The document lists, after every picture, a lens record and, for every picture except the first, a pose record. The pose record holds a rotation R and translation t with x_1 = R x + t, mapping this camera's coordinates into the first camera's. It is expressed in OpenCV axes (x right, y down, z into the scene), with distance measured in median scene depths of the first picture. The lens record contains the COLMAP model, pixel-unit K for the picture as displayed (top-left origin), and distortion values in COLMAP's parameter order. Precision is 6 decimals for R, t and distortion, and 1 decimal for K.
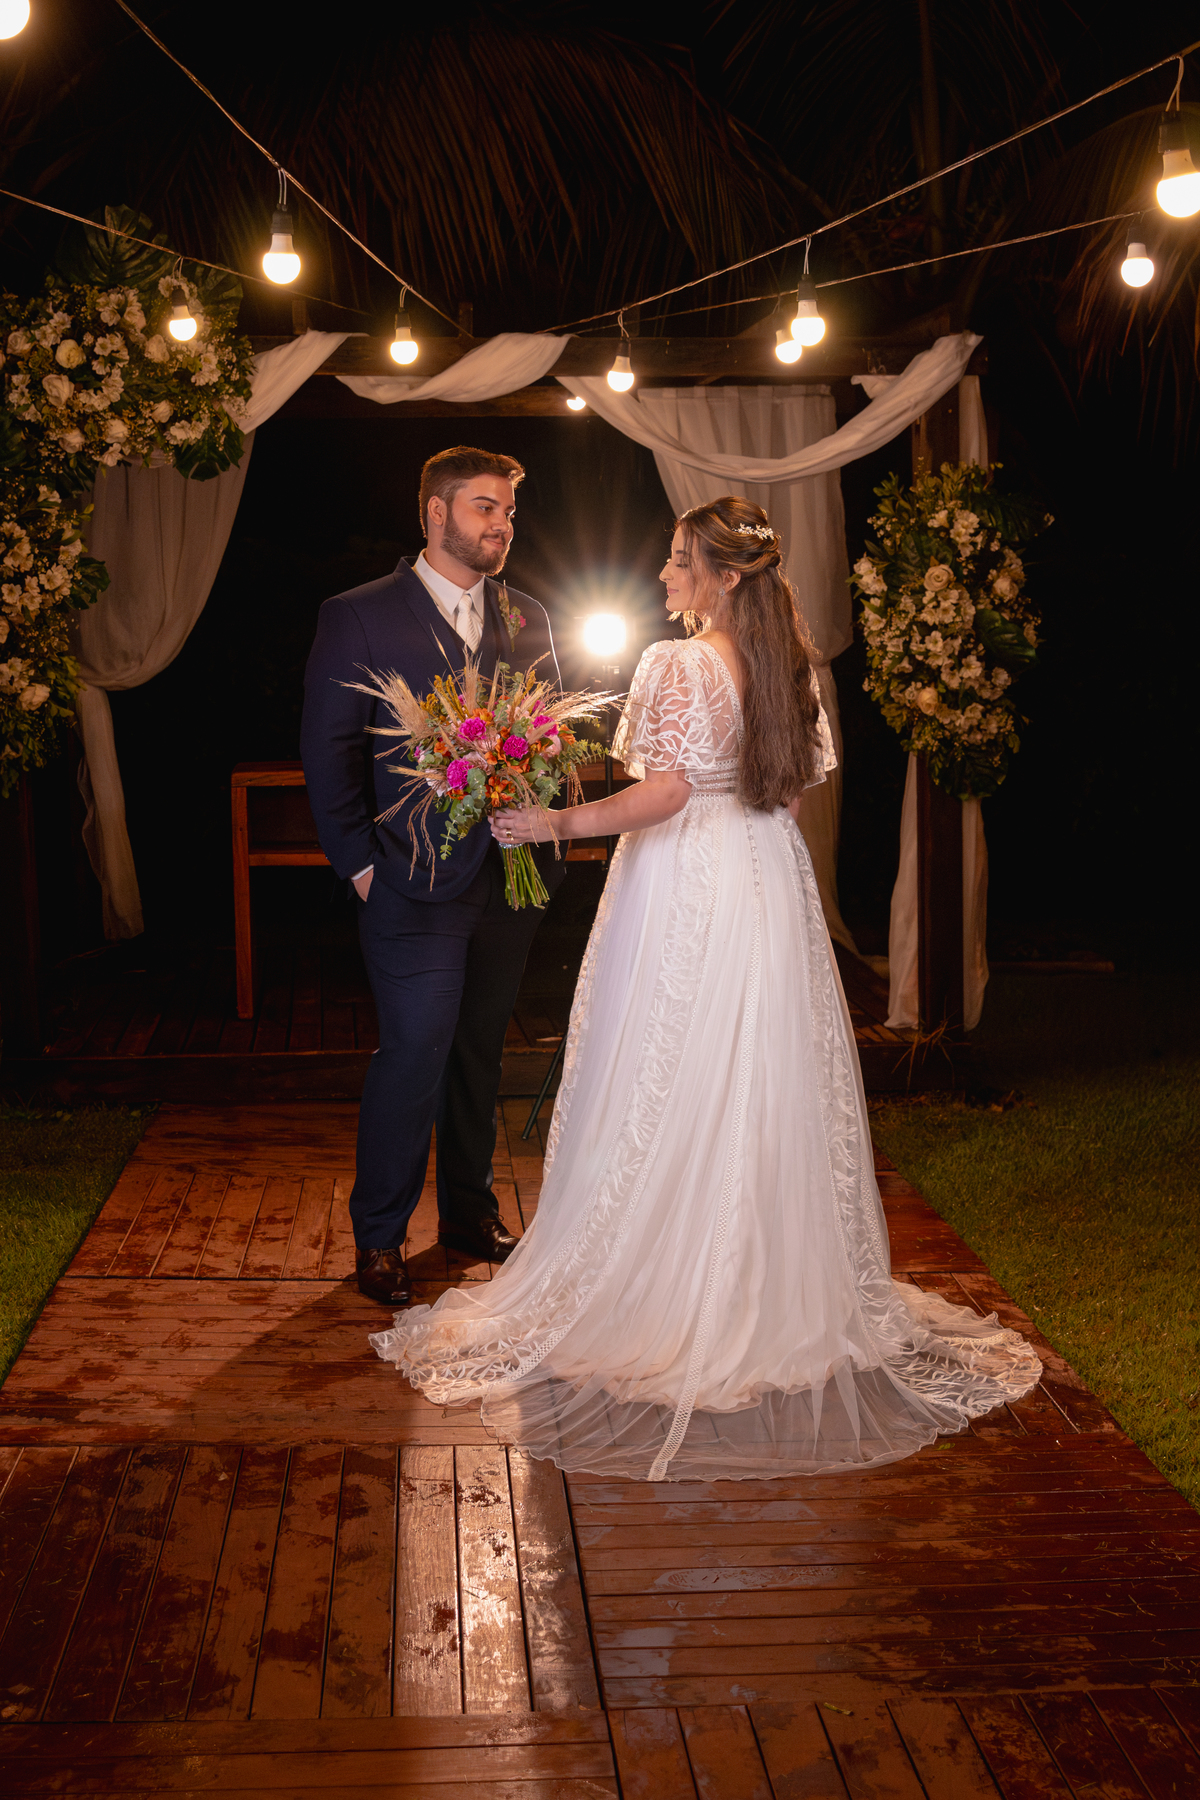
lens RADIAL K [[2479.8, 0, 596.4], [0, 2479.8, 903.5], [0, 0, 1]] dist [-0.023858, -0.050536]
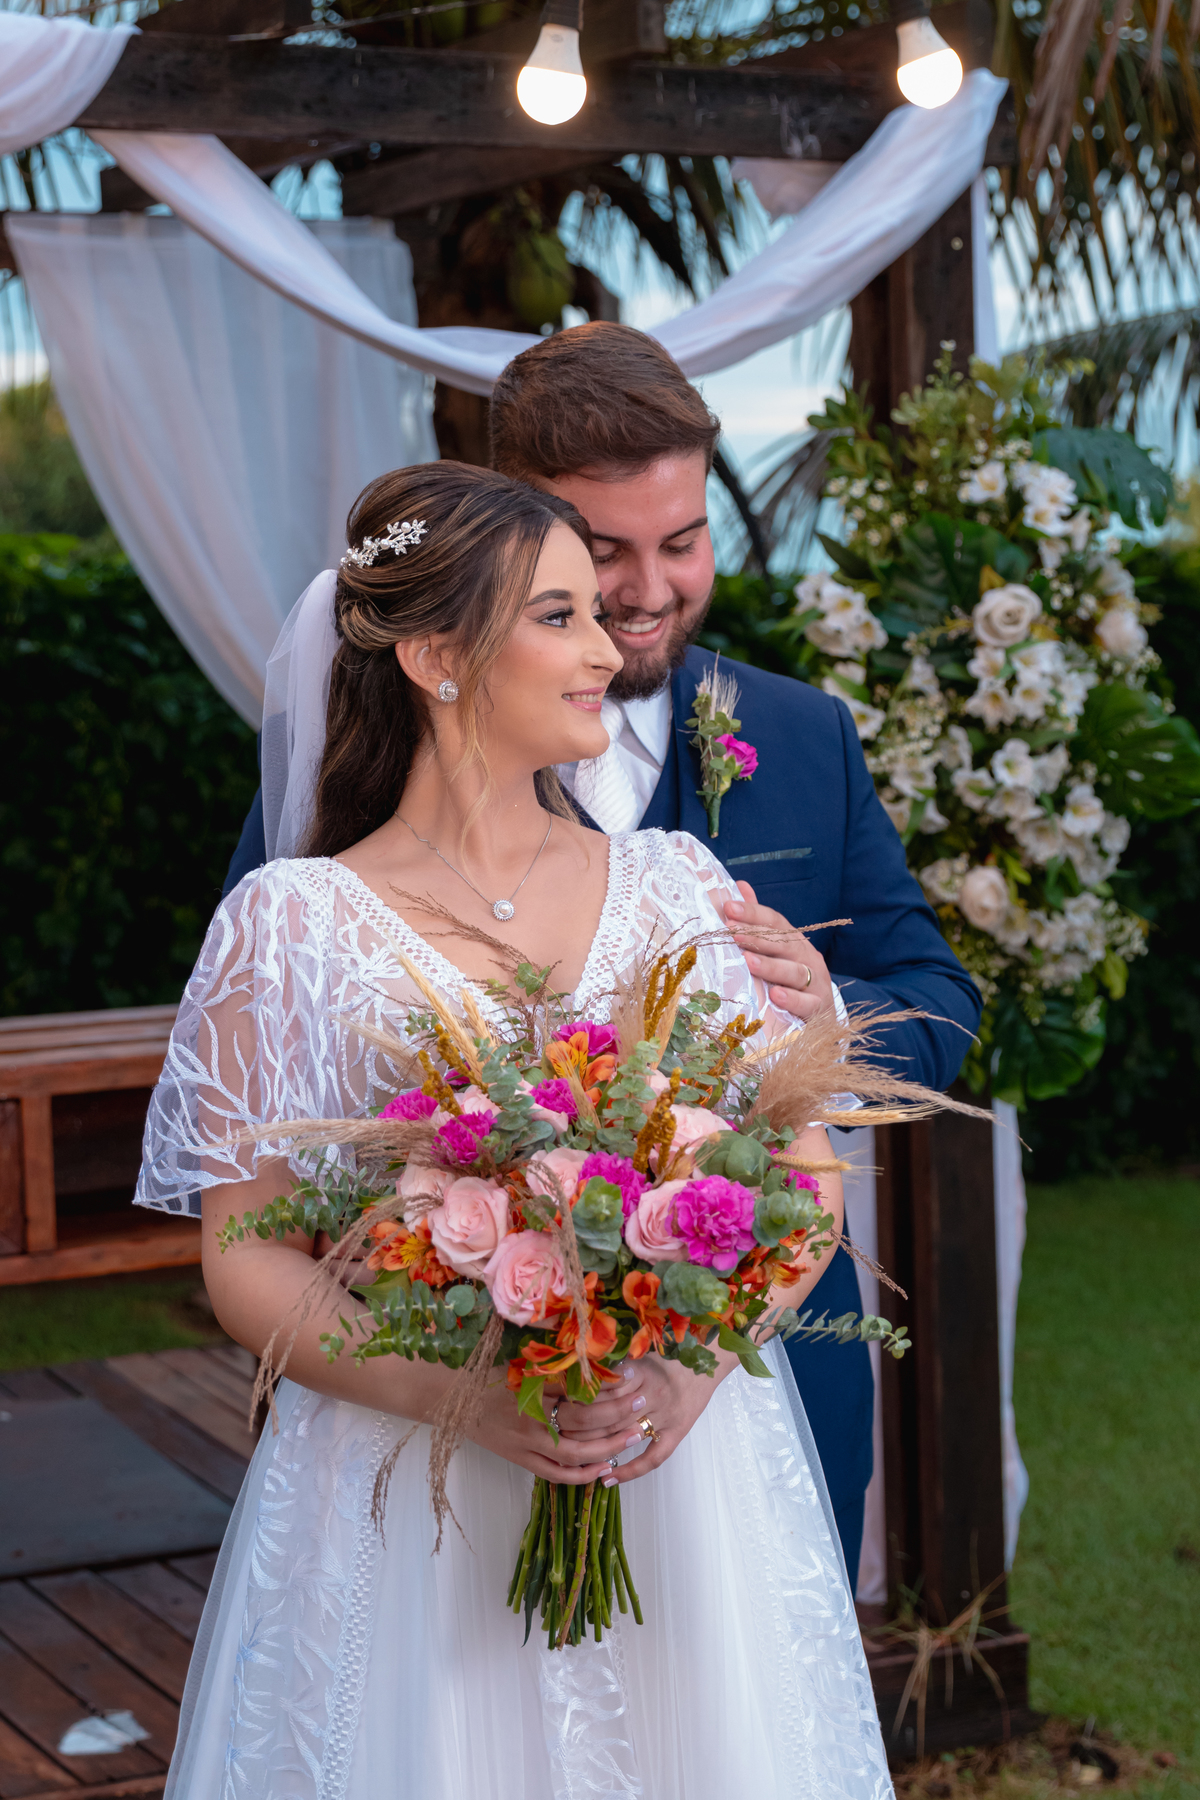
lens RADIAL K [[3316.8, 0, 600.0], [0, 3316.8, 900.0], [0, 0, 1]] dist [0.041138, 0.184143]
pose [[0.934339, -0.041872, 0.353917, -0.138307], [0.056168, 0.997964, -0.030214, -0.066869], [-0.351931, 0.048109, 0.934789, 0.472868]]
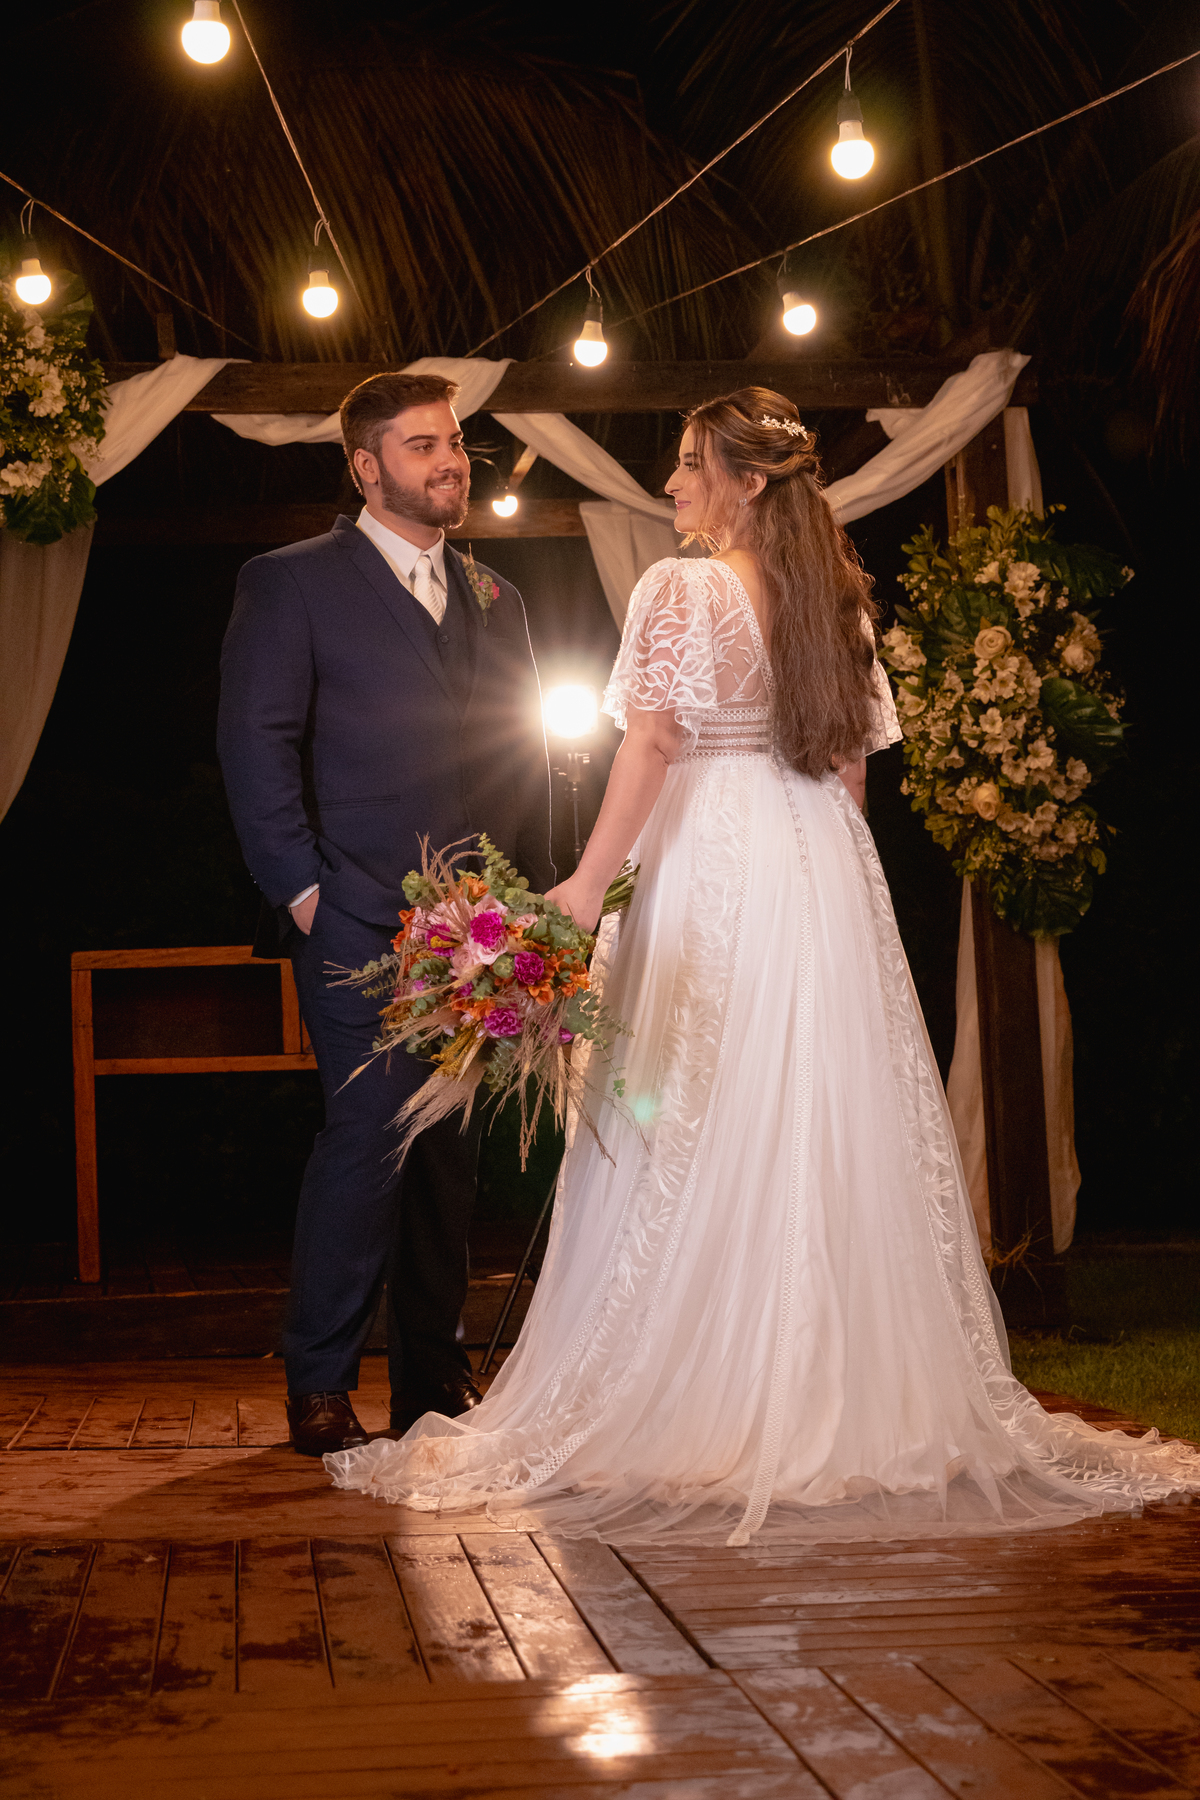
lens RADIAL K [[3316.8, 0, 600.0], [0, 3316.8, 900.0], [0, 0, 1]] dist [0.041138, 0.184143]
pose [[0.998700, -0.024432, 0.044747, -0.033743], [0.032152, 0.982980, -0.180880, 0.132092], [-0.039566, 0.182083, 0.982487, -0.007591]]
